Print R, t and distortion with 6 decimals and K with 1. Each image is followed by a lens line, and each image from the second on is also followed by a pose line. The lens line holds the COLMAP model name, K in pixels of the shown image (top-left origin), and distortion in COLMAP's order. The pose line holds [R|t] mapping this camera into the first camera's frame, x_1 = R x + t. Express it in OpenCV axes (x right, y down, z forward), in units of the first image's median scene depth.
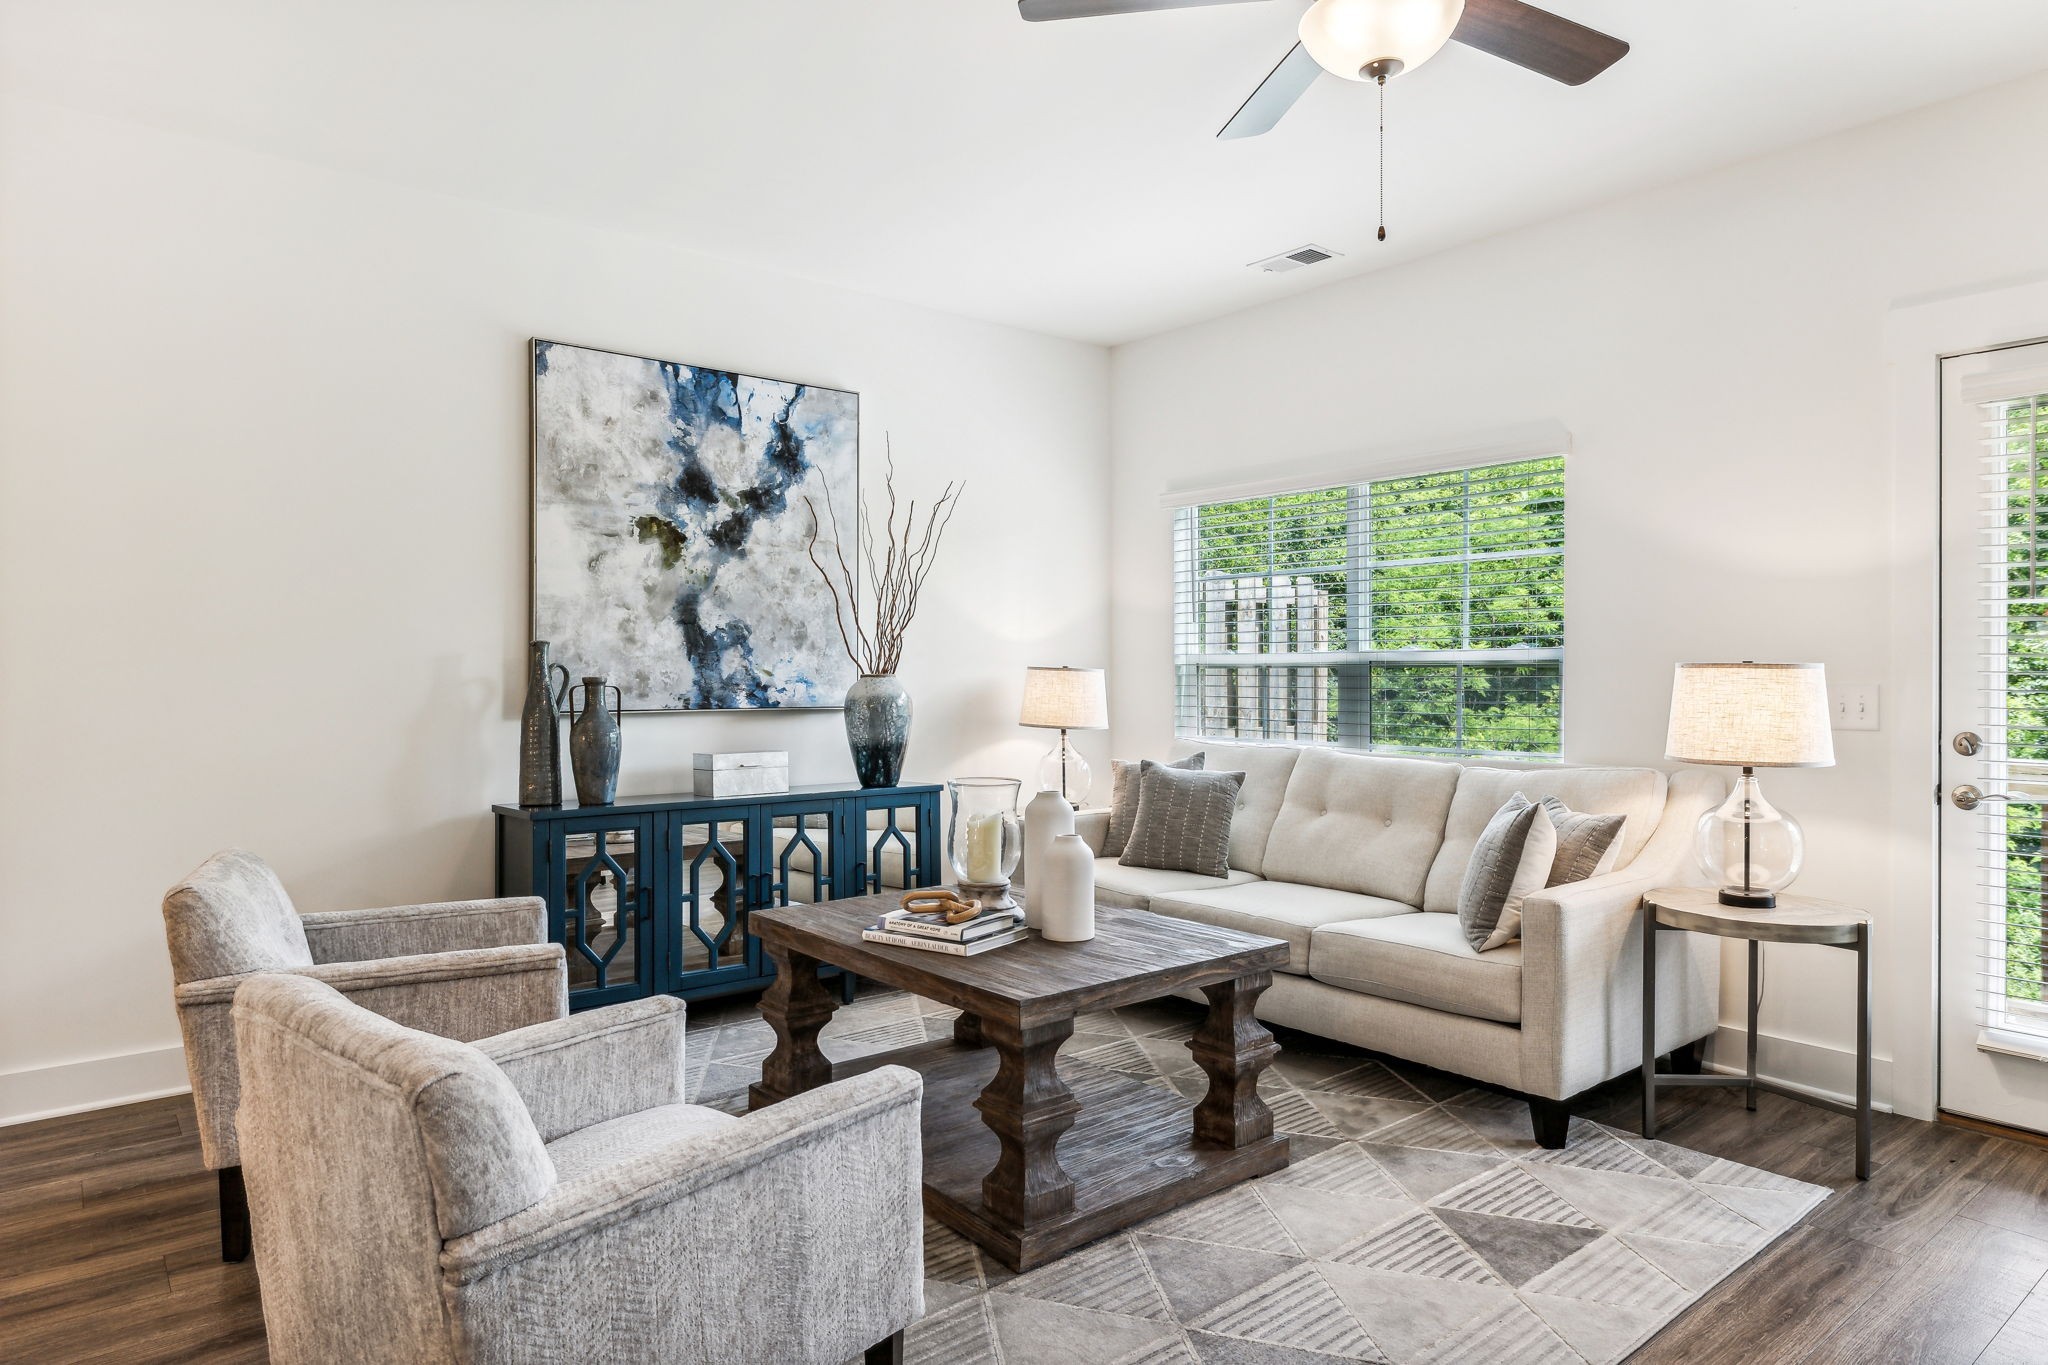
lens RADIAL K [[1214.1, 0, 1036.9], [0, 1214.1, 679.0], [0, 0, 1]] dist [-0.003597, -0.001529]
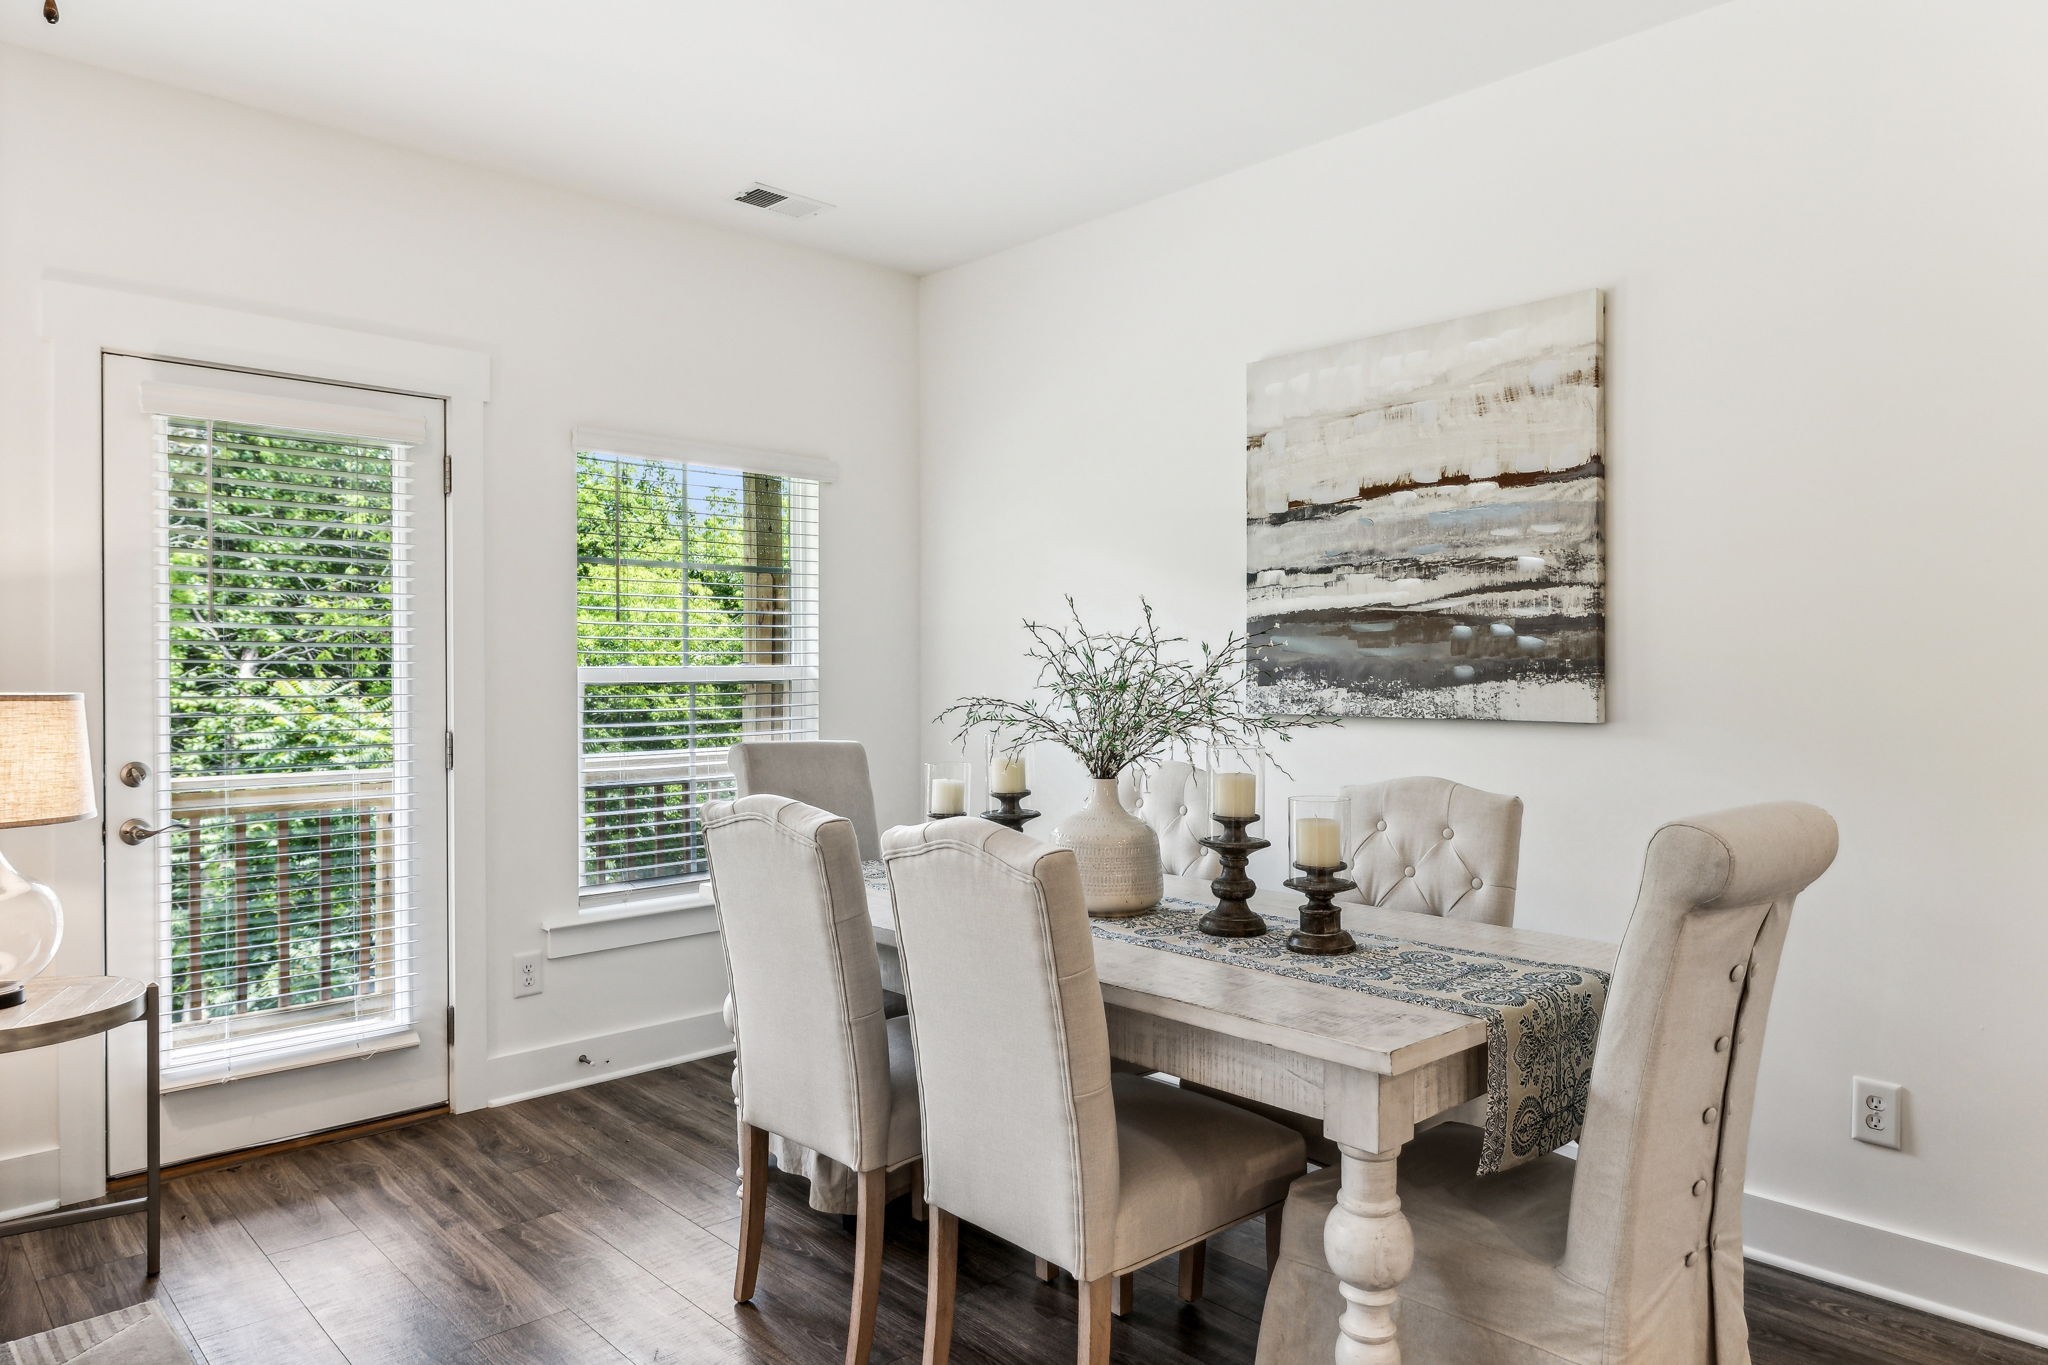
lens RADIAL K [[1290.2, 0, 1030.1], [0, 1290.2, 673.1], [0, 0, 1]] dist [-0.004178, 0.001485]
pose [[-0.077371, -0.005958, 0.996985, -0.201740], [0.007462, 0.999951, 0.006554, -0.019065], [-0.996974, 0.007946, -0.077323, 0.285889]]
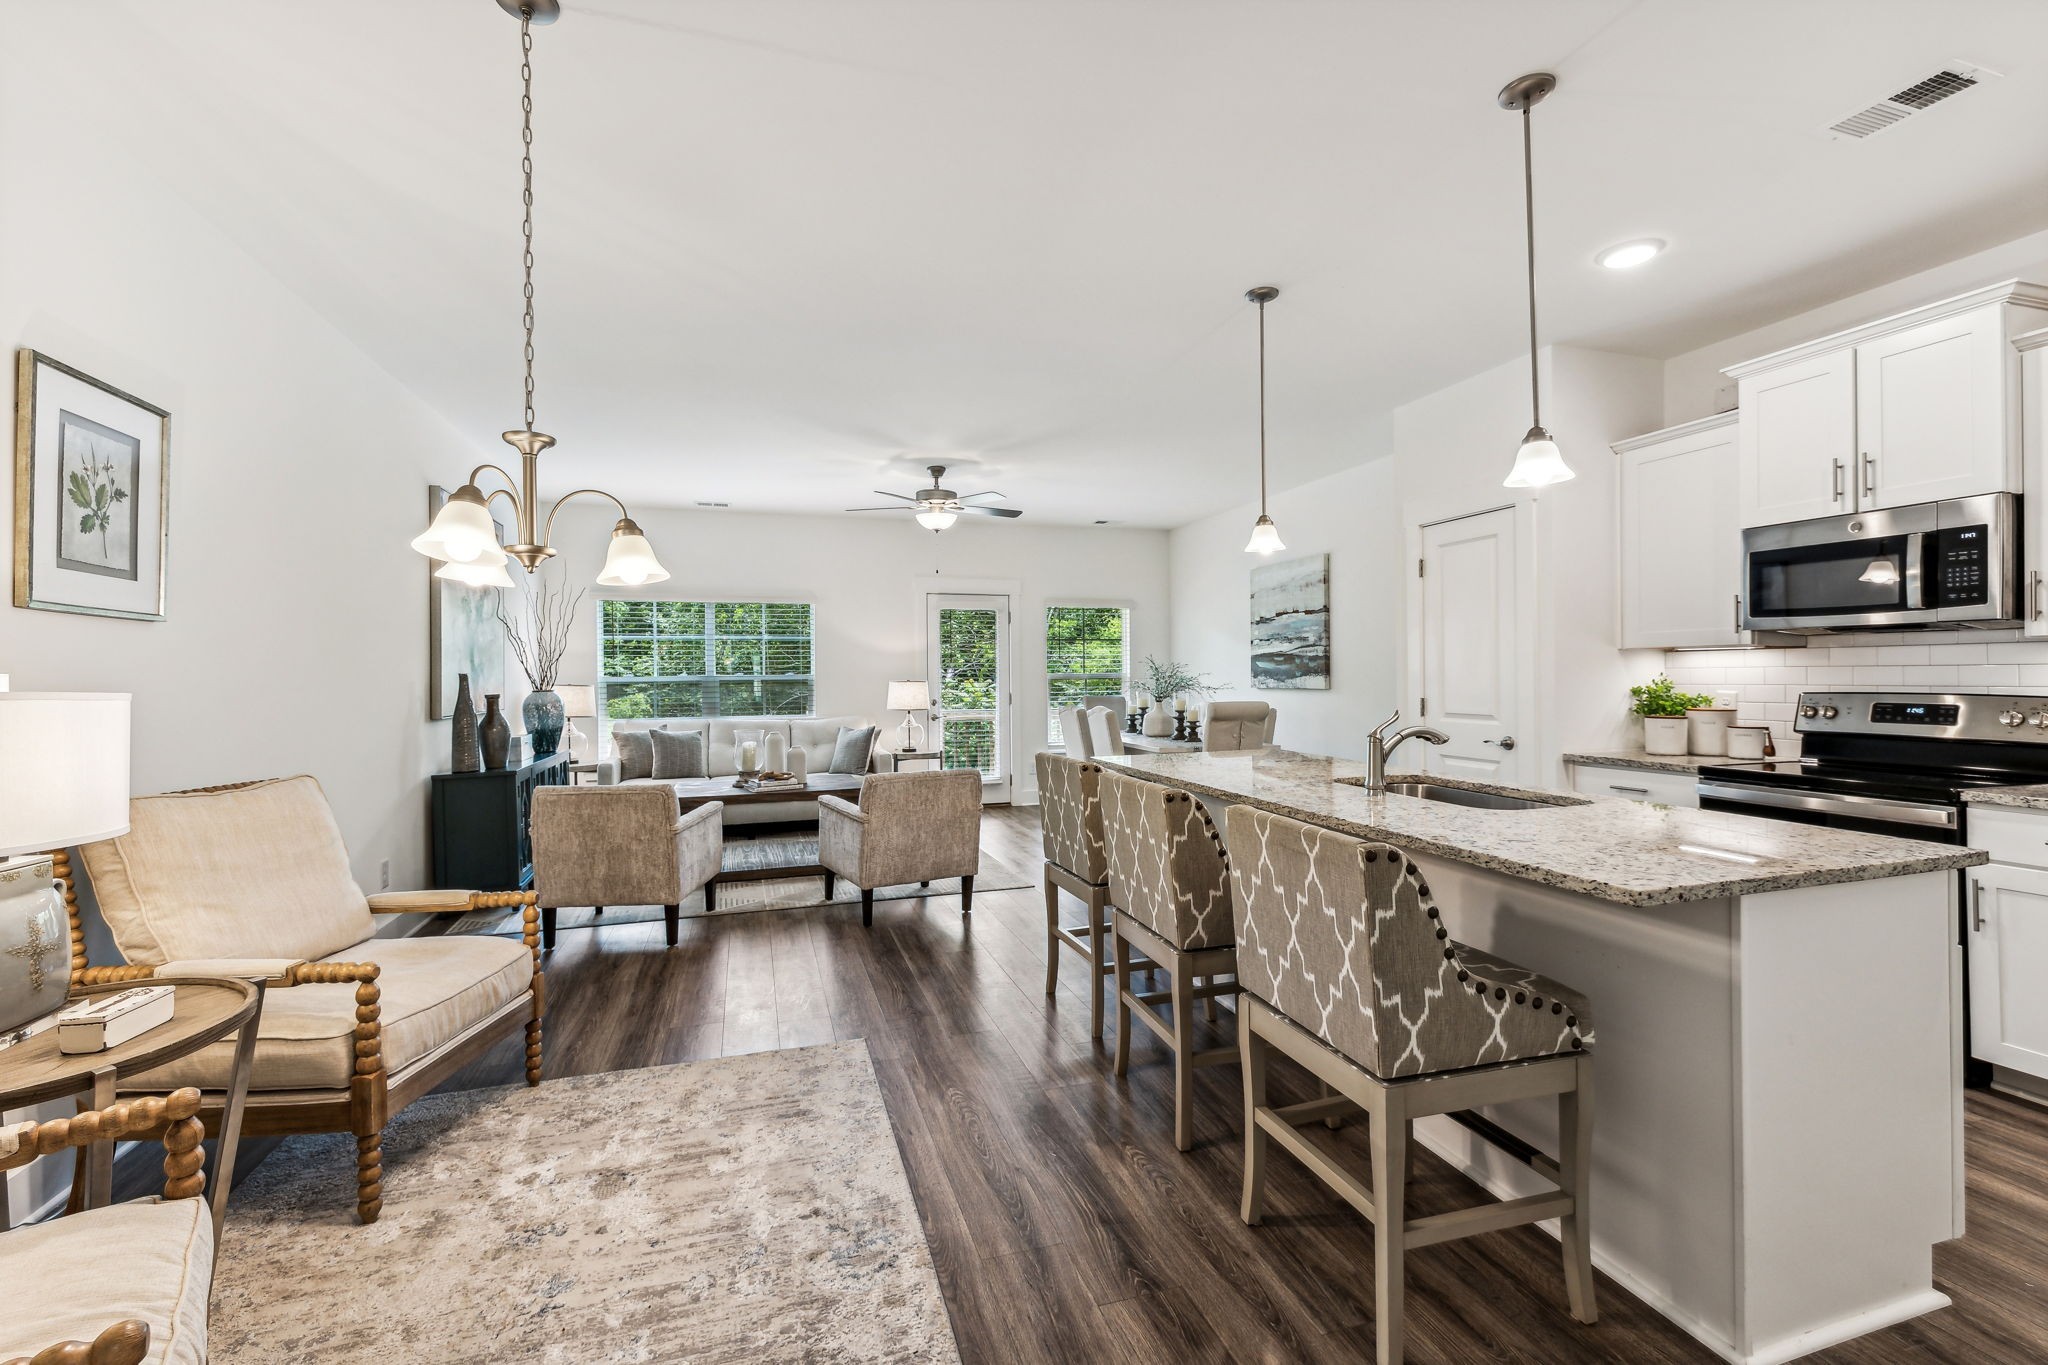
lens RADIAL K [[863.9, 0, 1018.9], [0, 863.9, 669.3], [0, 0, 1]] dist [0.003568, -0.000684]
pose [[0.375640, 0.002659, 0.926762, -1.108043], [0.014551, 0.999856, -0.008766, -0.013867], [-0.926651, 0.016778, 0.375547, -0.140308]]
